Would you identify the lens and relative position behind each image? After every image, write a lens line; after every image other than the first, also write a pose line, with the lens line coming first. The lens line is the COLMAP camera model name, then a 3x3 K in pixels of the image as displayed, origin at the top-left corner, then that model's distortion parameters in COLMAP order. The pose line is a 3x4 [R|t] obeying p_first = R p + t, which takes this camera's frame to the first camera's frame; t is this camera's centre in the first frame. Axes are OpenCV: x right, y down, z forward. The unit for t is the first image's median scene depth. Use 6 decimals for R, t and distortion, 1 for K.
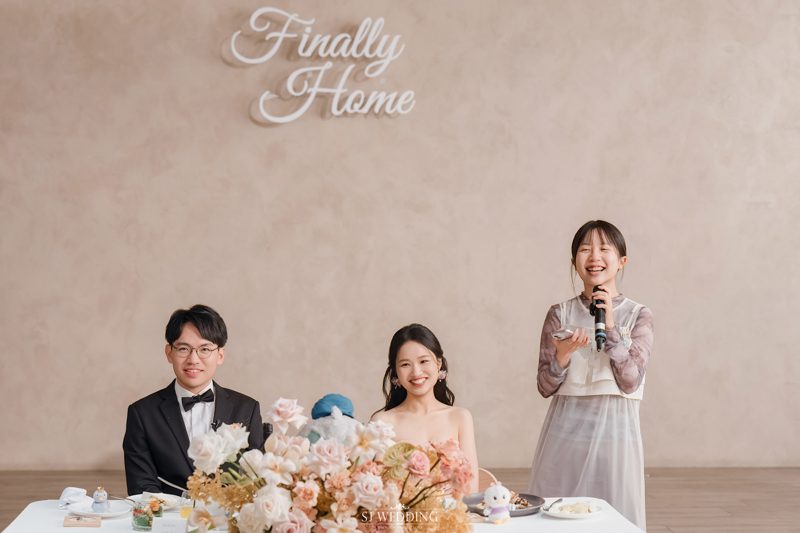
lens RADIAL K [[1500.4, 0, 400.0], [0, 1500.4, 266.5], [0, 0, 1]] dist [-0.015421, 0.036409]
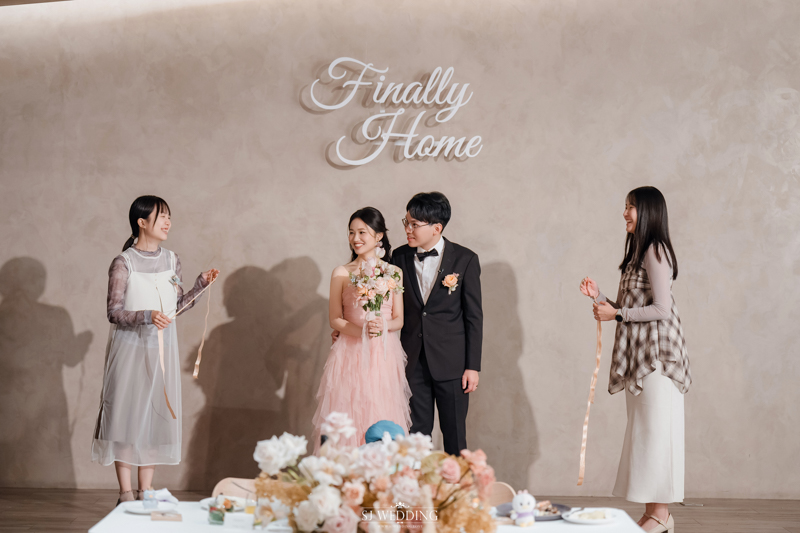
lens RADIAL K [[1591.4, 0, 384.7], [0, 1591.4, 267.0], [0, 0, 1]] dist [0.028764, 0.098705]
pose [[0.997117, 0.009801, -0.075241, 0.046921], [-0.011394, 0.999719, -0.020776, -0.000702], [0.075016, 0.021574, 0.996949, -0.217015]]
